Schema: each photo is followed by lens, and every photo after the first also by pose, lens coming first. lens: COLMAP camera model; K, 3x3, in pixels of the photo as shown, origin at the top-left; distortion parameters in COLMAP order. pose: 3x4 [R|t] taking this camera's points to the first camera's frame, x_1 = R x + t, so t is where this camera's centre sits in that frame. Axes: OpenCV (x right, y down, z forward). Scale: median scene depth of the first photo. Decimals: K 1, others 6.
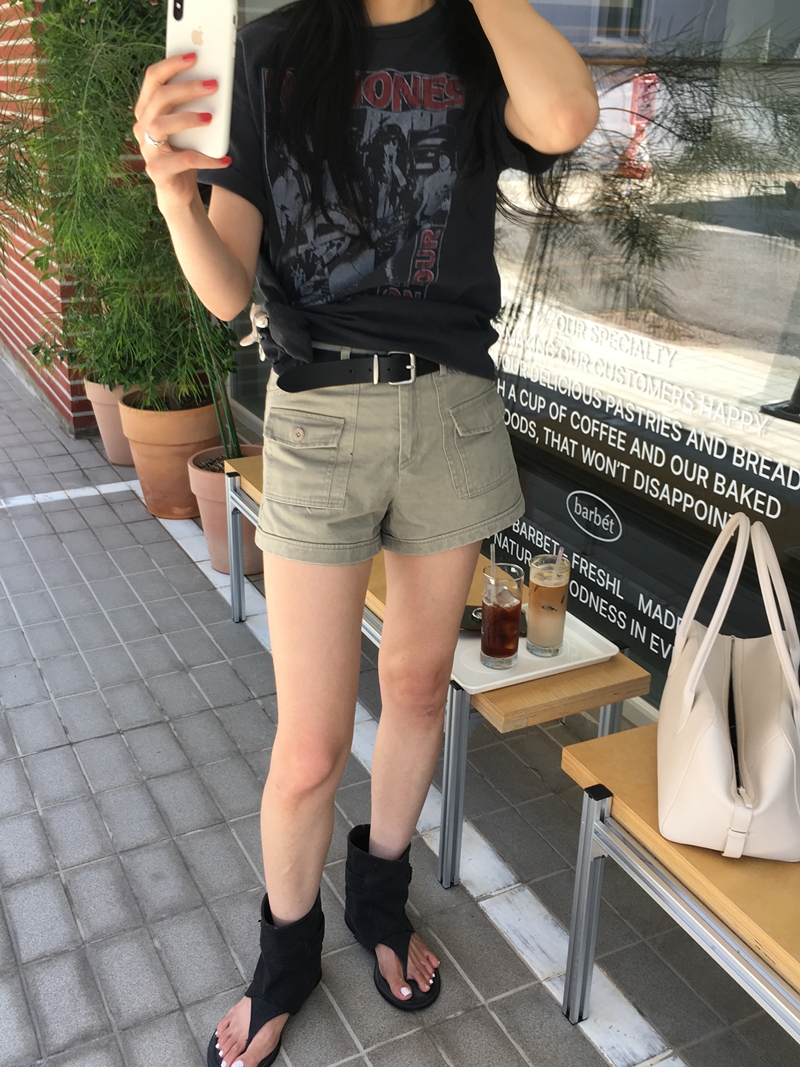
lens RADIAL K [[1116.4, 0, 400.0], [0, 1116.4, 544.0], [0, 0, 1]] dist [0.048016, -0.009371]
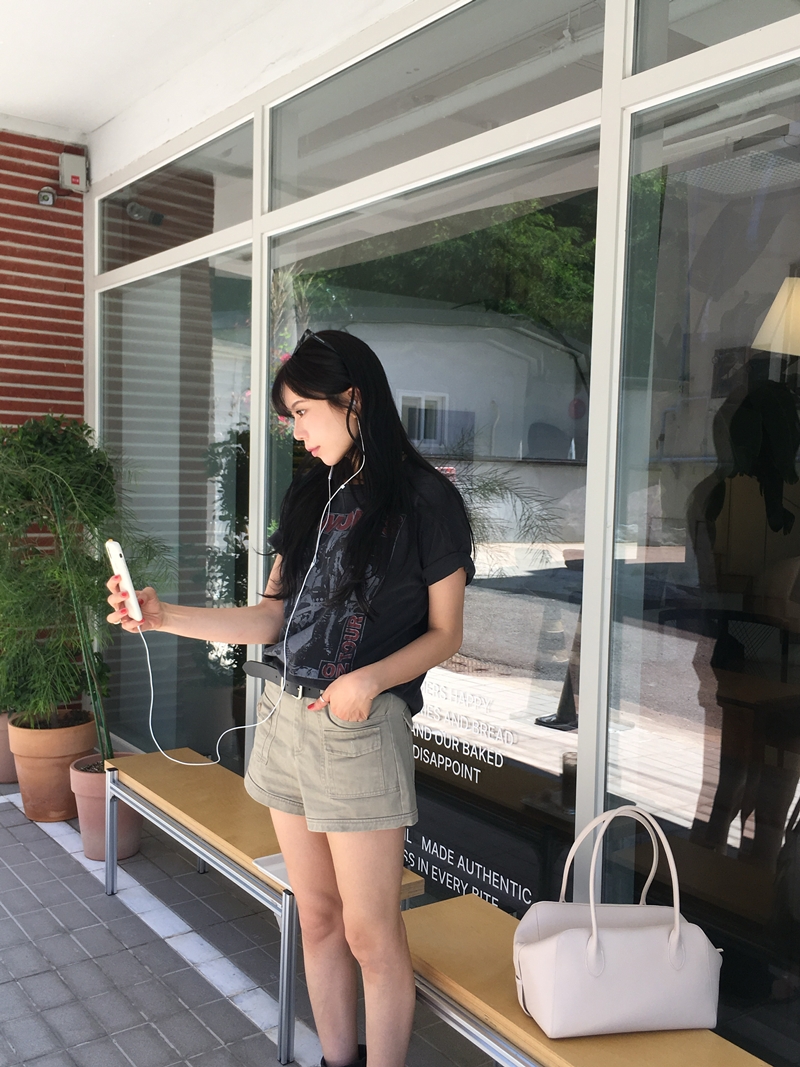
lens RADIAL K [[1049.7, 0, 401.7], [0, 1049.7, 533.1], [0, 0, 1]] dist [0.066157, -0.072991]
pose [[0.987193, -0.000723, 0.159531, -0.016255], [0.051991, 0.946853, -0.317436, 0.093706], [-0.150823, 0.321665, 0.934764, -0.307797]]
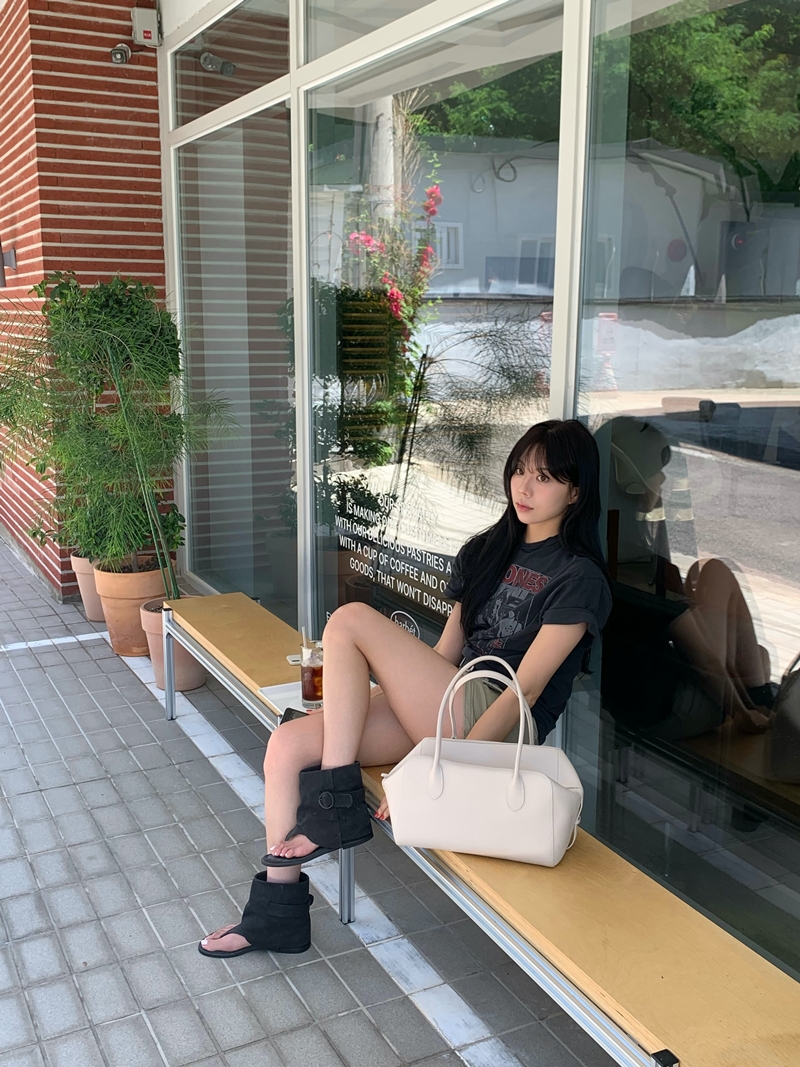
lens RADIAL K [[1108.3, 0, 388.8], [0, 1108.3, 523.2], [0, 0, 1]] dist [0.068358, -0.162397]
pose [[0.999918, -0.010255, -0.007629, 0.157963], [0.008528, 0.979879, -0.199412, 0.126150], [0.009520, 0.199331, 0.979886, -0.438278]]
